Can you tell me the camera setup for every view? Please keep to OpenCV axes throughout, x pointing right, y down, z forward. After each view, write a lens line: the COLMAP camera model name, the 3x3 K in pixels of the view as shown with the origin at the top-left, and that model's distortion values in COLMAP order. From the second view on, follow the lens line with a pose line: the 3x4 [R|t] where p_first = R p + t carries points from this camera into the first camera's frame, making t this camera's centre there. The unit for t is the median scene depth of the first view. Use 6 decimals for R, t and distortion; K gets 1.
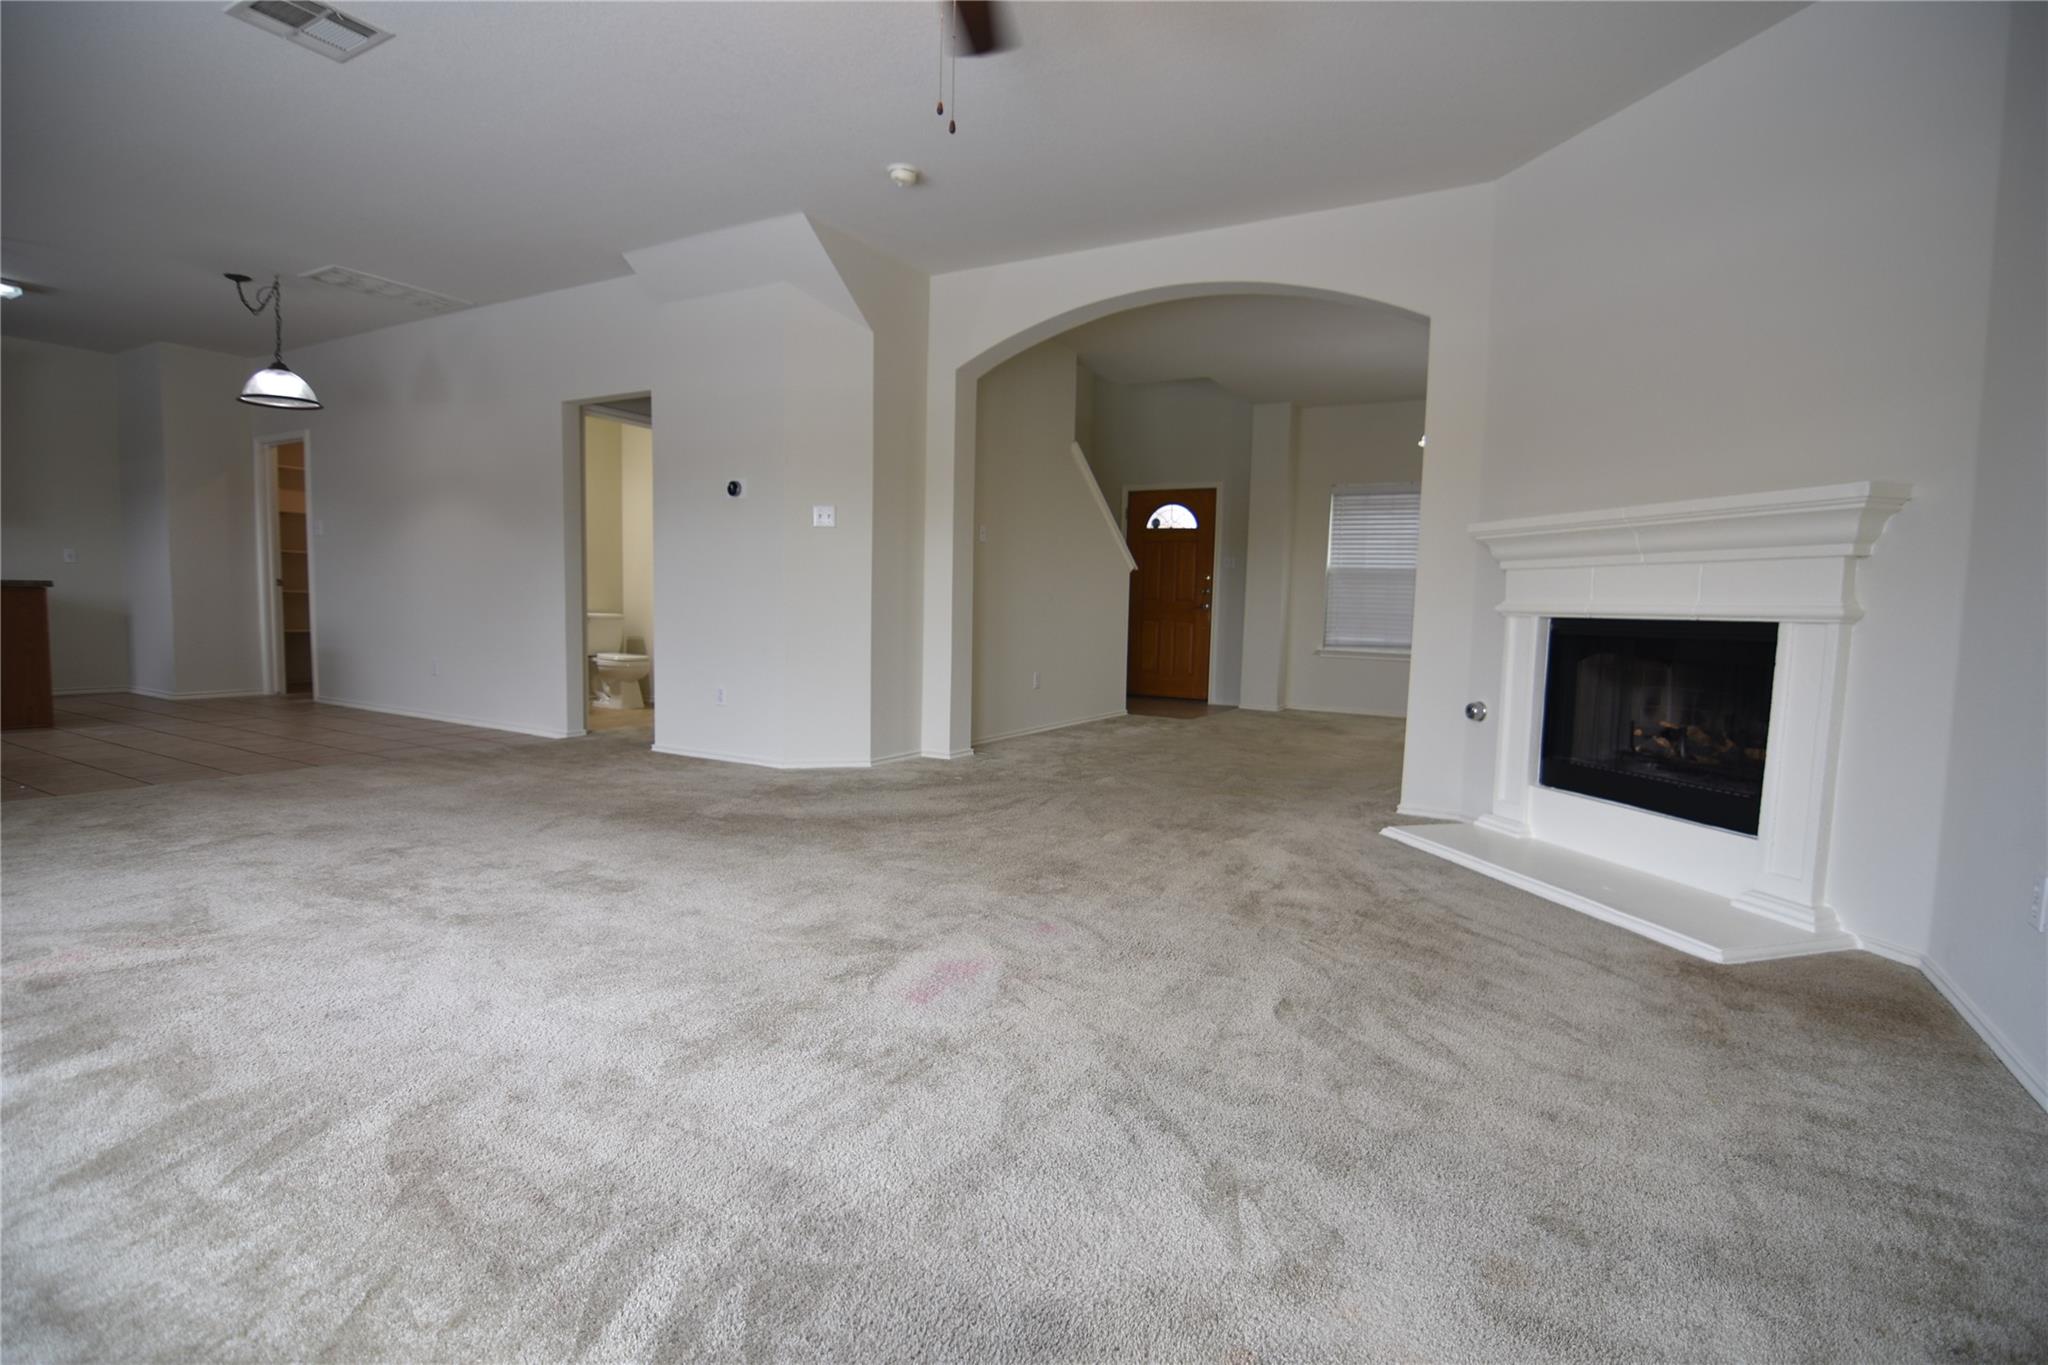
lens RADIAL K [[980.0, 0, 1042.1], [0, 980.0, 688.2], [0, 0, 1]] dist [-0.004487, -0.012220]
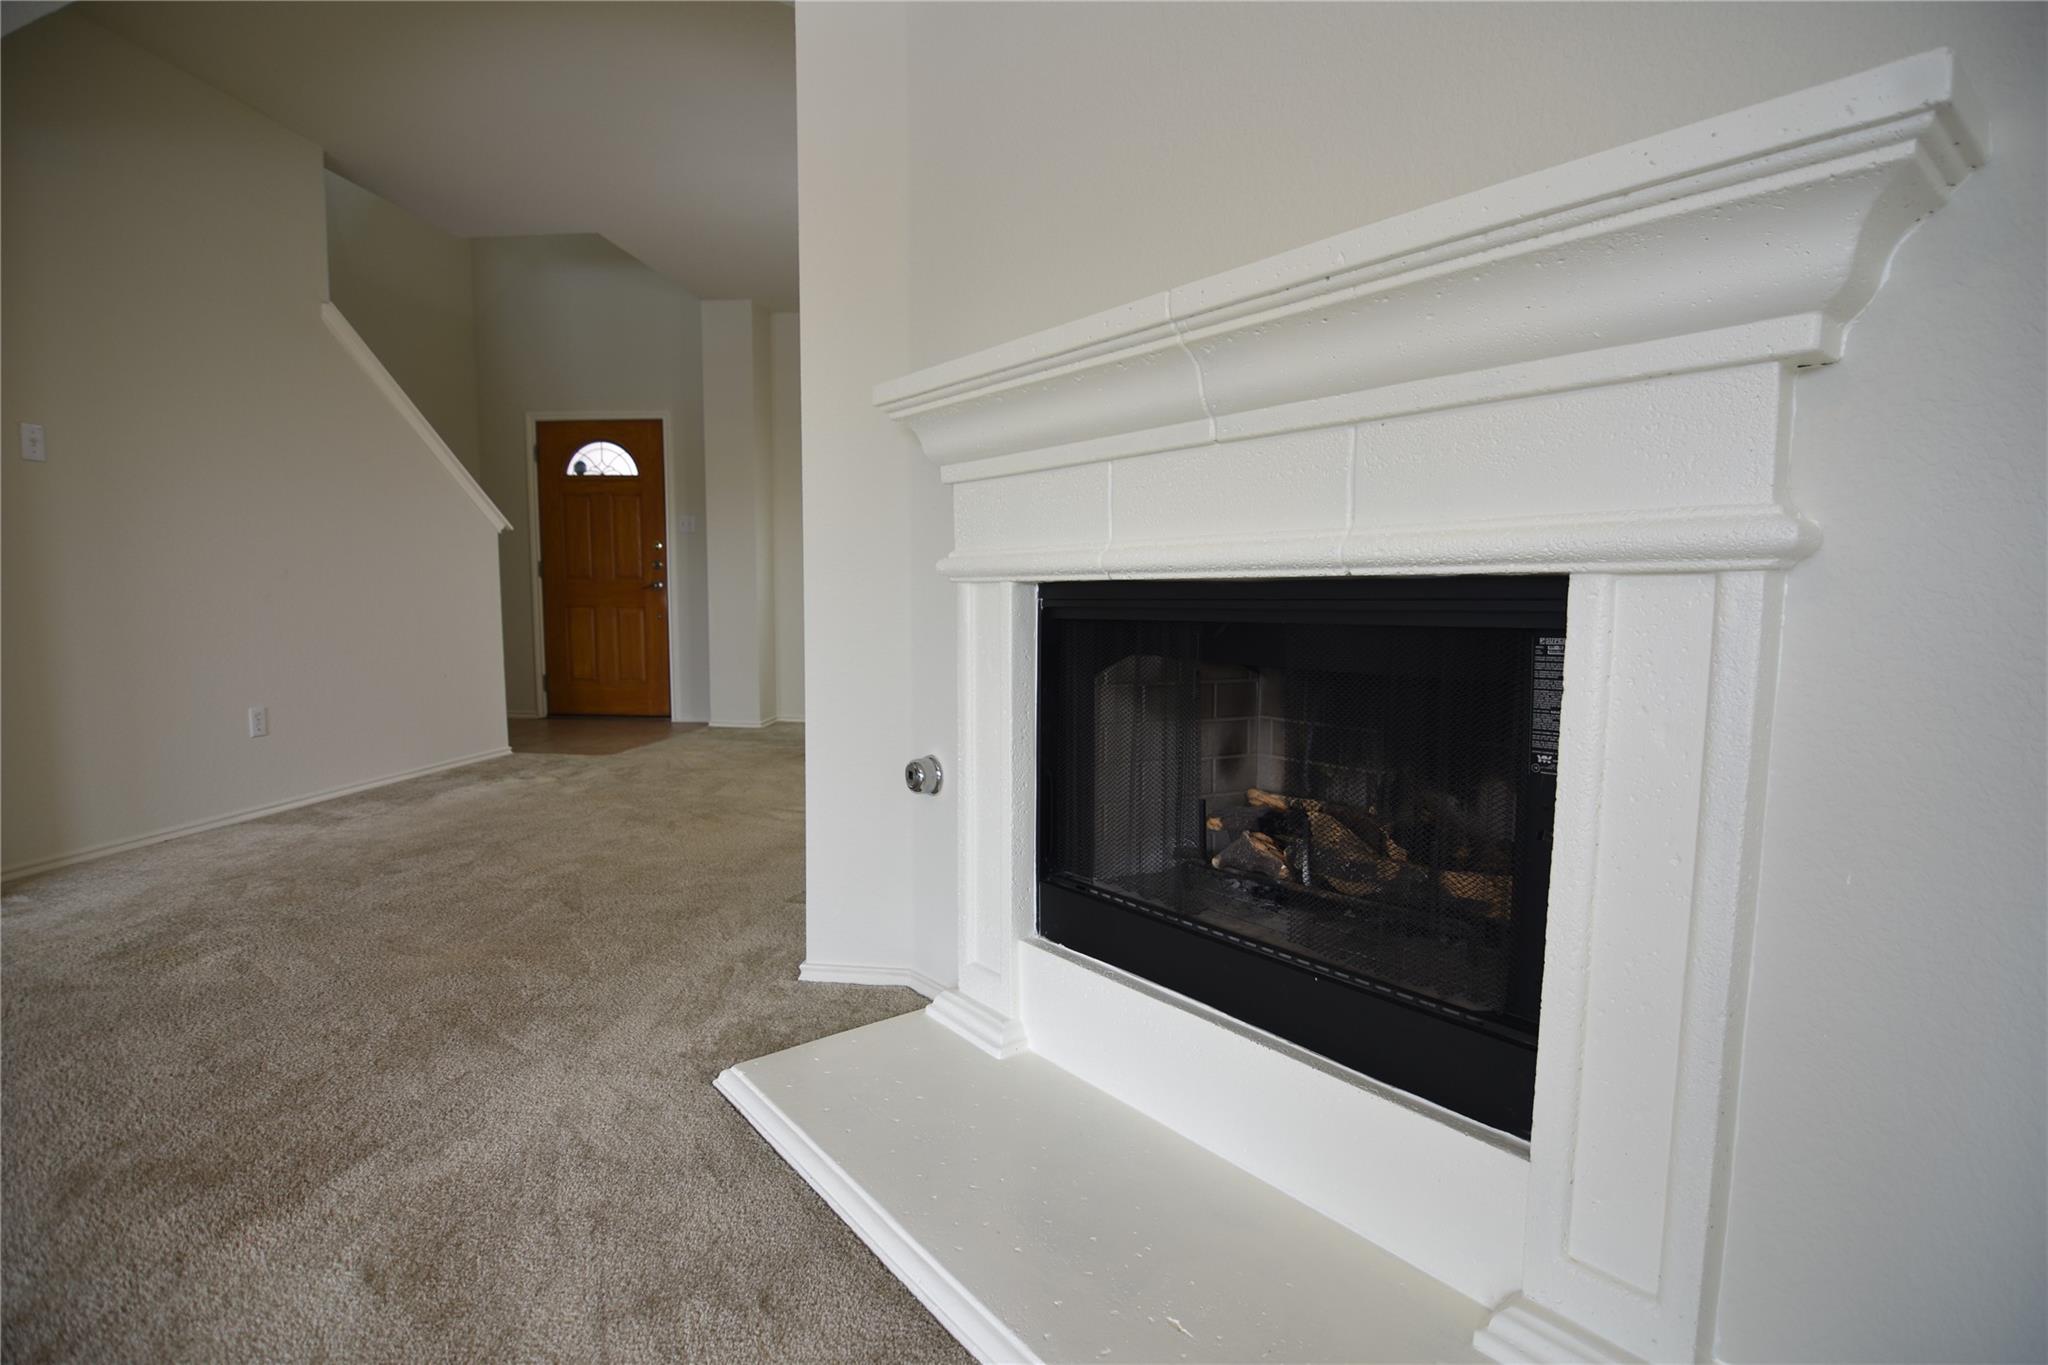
lens RADIAL K [[980.0, 0, 1042.1], [0, 980.0, 688.2], [0, 0, 1]] dist [-0.004487, -0.012220]
pose [[0.916719, -0.058105, 0.395284, 0.225470], [0.051272, 0.998297, 0.027838, -0.023597], [-0.396228, -0.005253, 0.918137, 0.384879]]
